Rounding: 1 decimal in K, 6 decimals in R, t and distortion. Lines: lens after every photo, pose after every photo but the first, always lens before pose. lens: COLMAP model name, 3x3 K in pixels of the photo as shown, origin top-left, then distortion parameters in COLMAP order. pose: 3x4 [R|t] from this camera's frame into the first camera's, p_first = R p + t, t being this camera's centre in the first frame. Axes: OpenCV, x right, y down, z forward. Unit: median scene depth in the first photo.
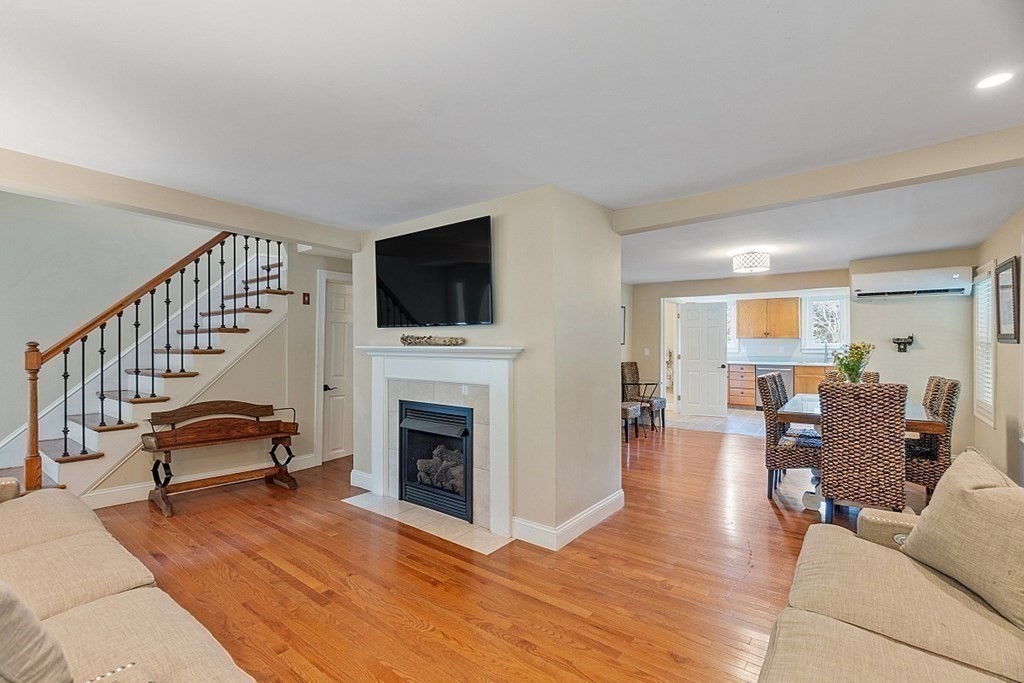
lens RADIAL K [[454.6, 0, 510.6], [0, 454.6, 345.9], [0, 0, 1]] dist [-0.000921, -0.000117]
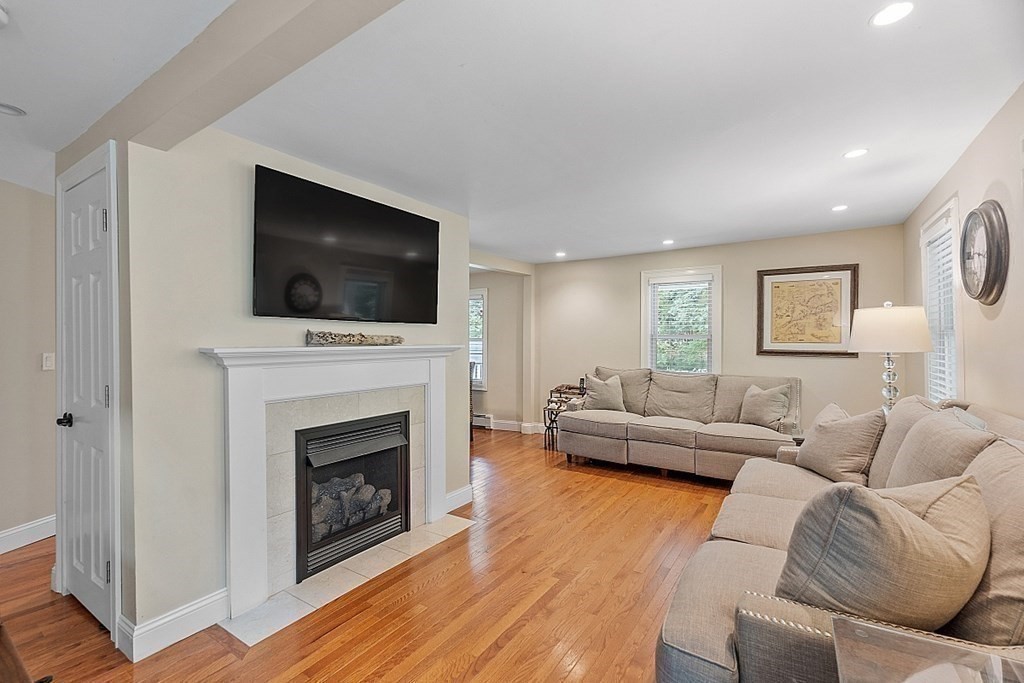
lens RADIAL K [[454.6, 0, 510.6], [0, 454.6, 345.9], [0, 0, 1]] dist [-0.000921, -0.000117]
pose [[-0.074264, -0.014464, 0.997134, -1.017450], [0.004035, 0.999882, 0.014805, -0.011194], [-0.997230, 0.005123, -0.074197, 0.828667]]
